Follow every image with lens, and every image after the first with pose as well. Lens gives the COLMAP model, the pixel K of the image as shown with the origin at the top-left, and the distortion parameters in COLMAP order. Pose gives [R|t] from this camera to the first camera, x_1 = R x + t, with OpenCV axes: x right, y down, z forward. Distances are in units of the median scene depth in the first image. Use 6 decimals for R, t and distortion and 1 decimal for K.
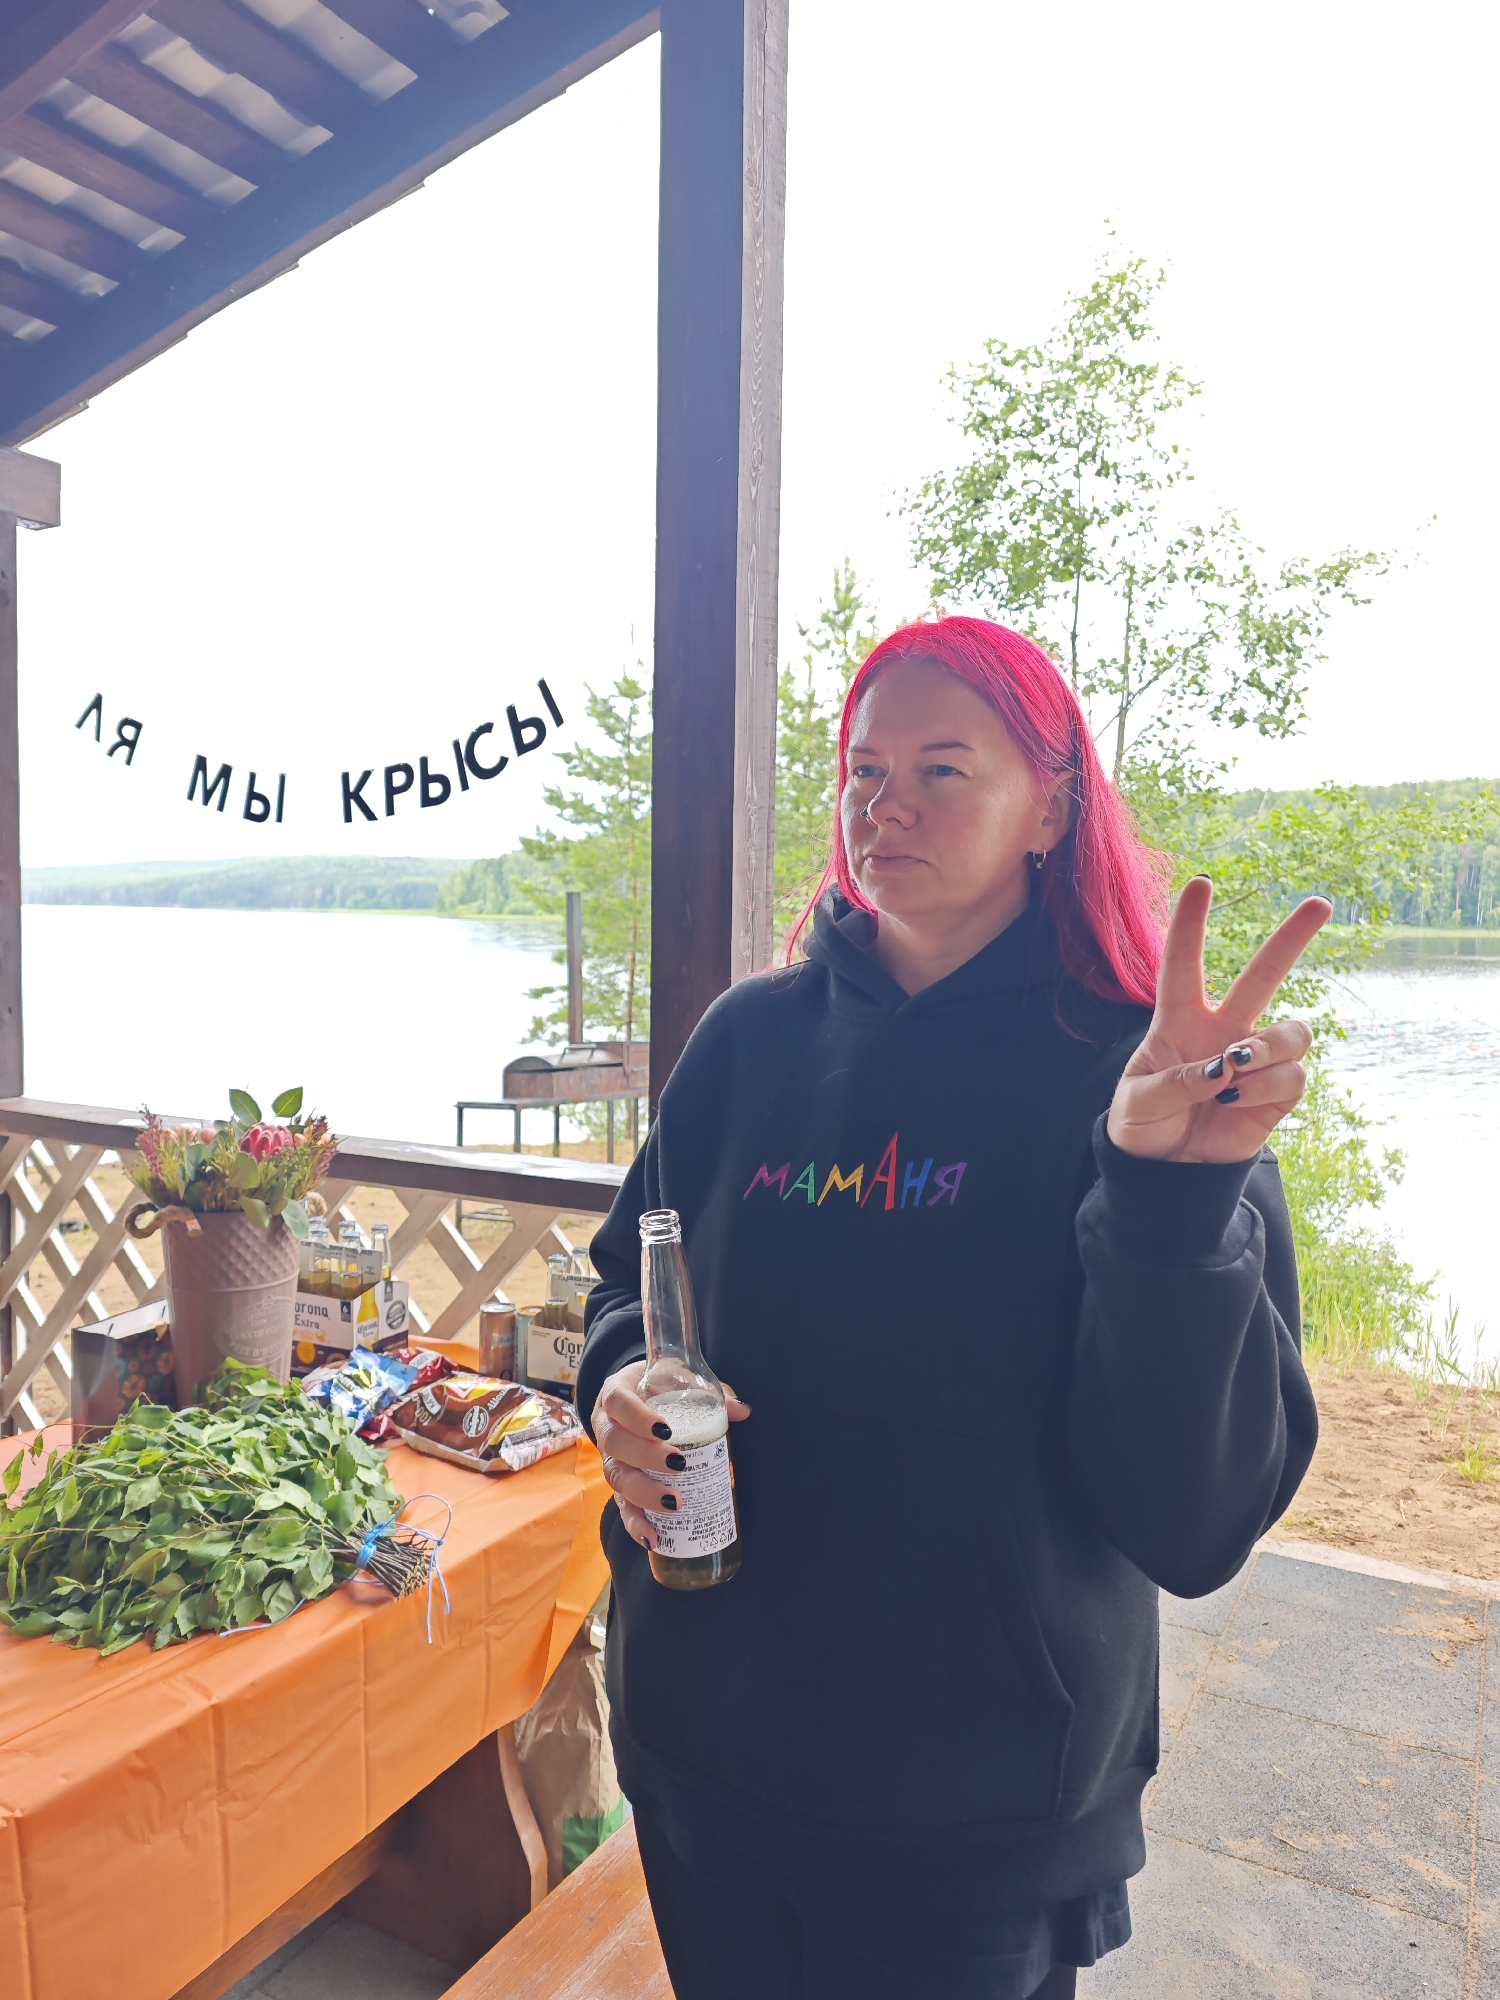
lens RADIAL K [[1358.3, 0, 753.6], [0, 1358.3, 959.7], [0, 0, 1]] dist [-0.010325, -0.001747]
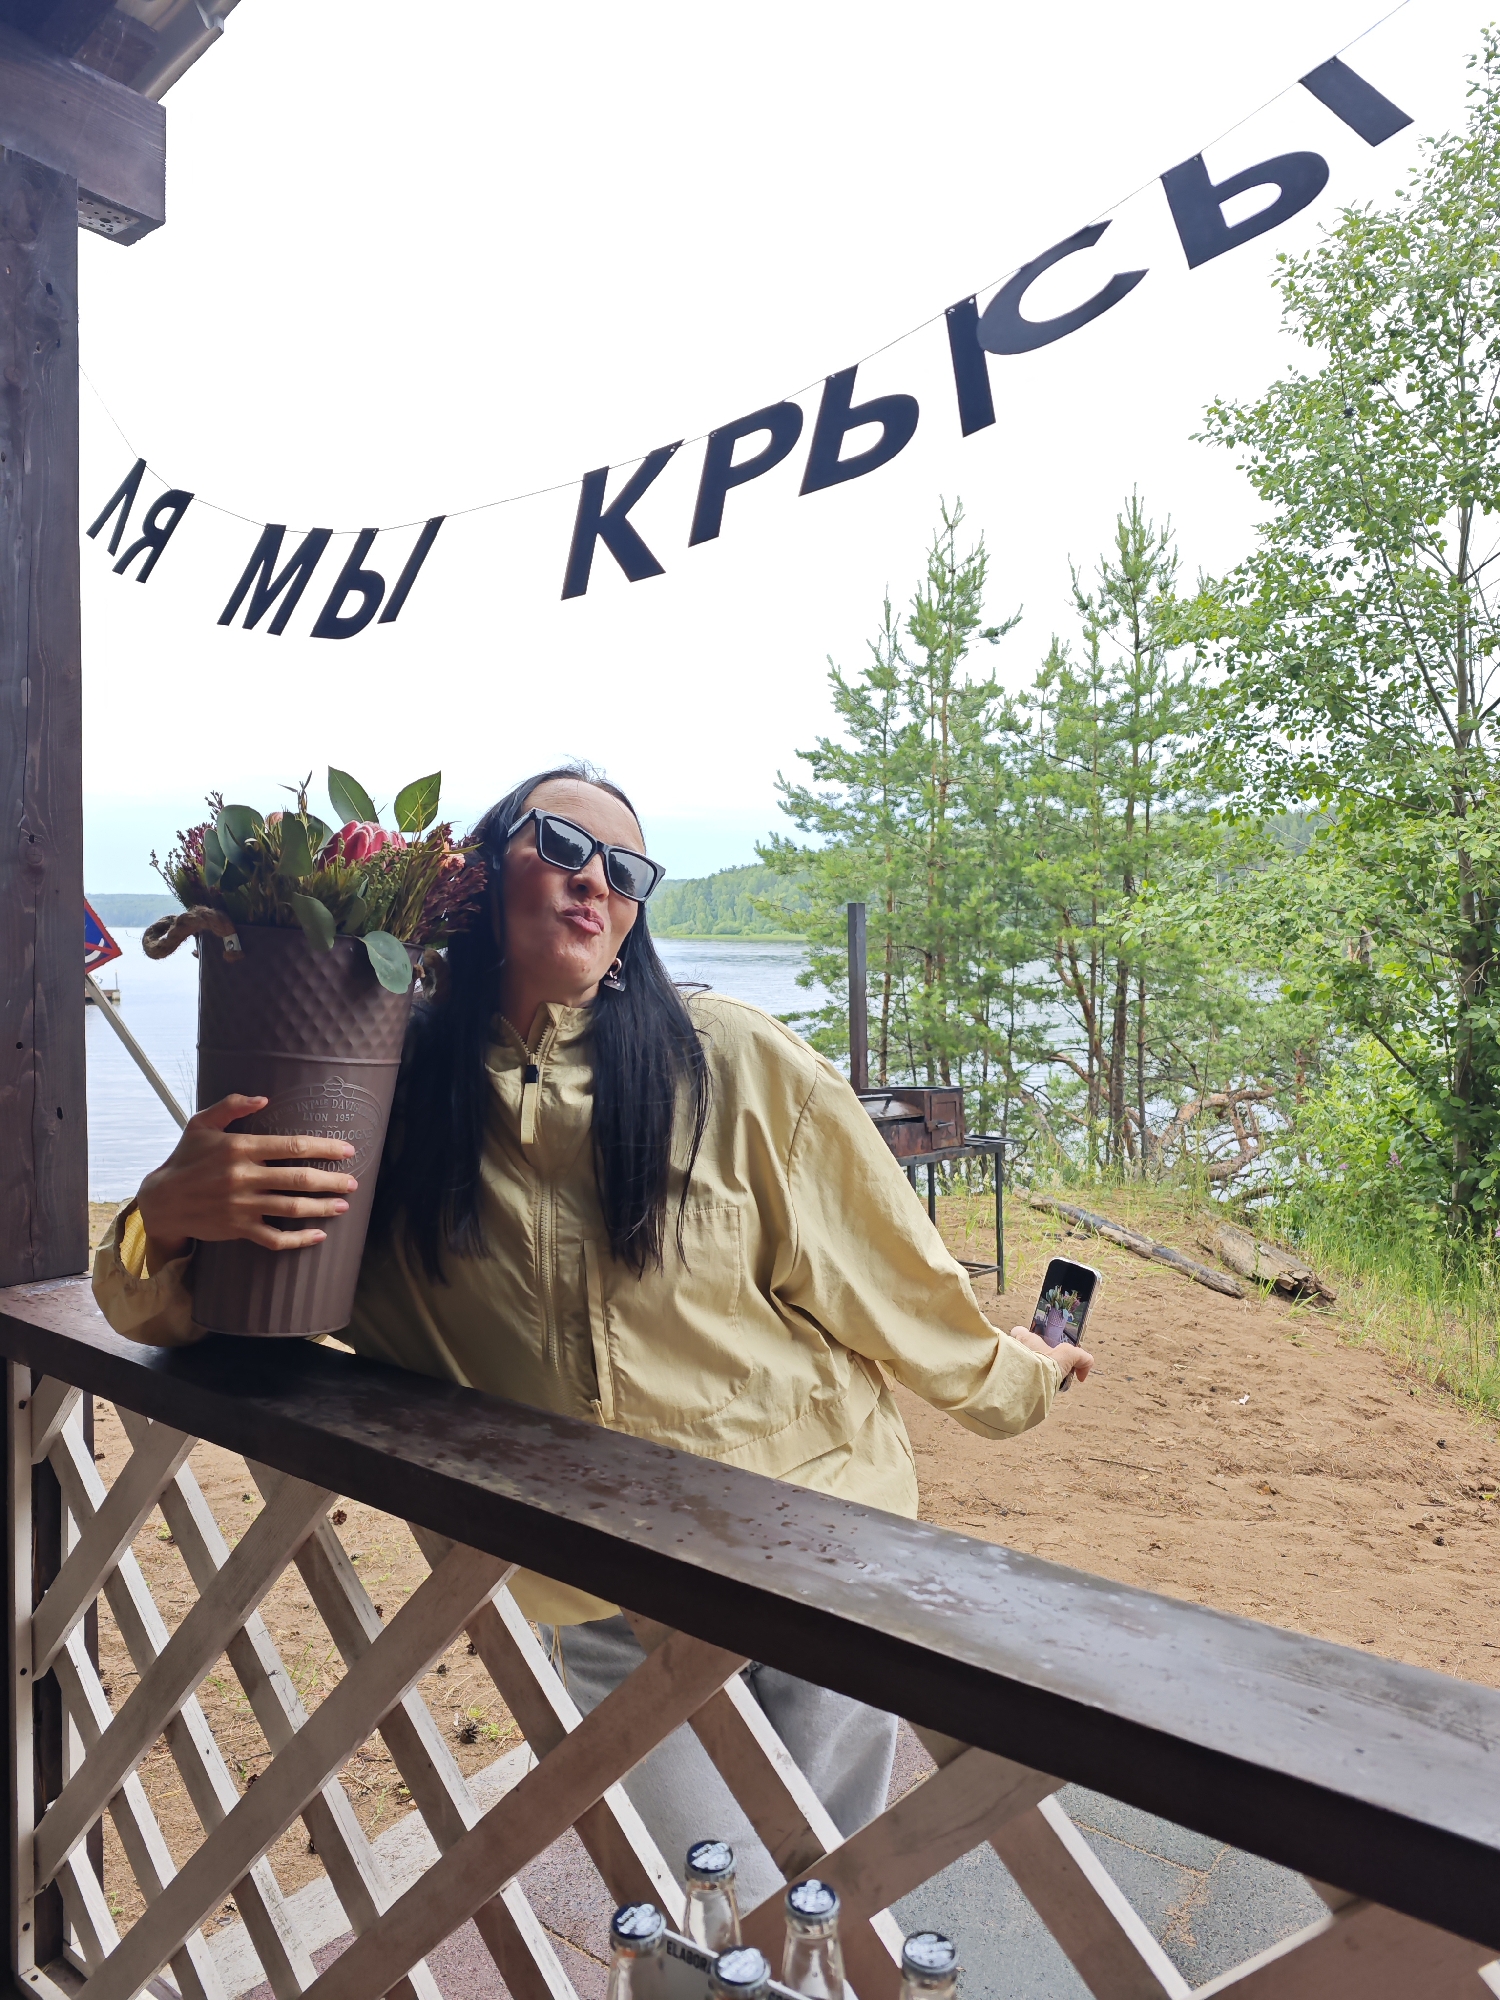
lens RADIAL K [[1358.3, 0, 753.6], [0, 1358.3, 959.7], [0, 0, 1]] dist [-0.010325, -0.001747]
pose [[0.986999, -0.004333, -0.160670, -0.034728], [0.001764, 0.999868, -0.016129, -0.000723], [0.160718, 0.015636, 0.986876, 0.112939]]
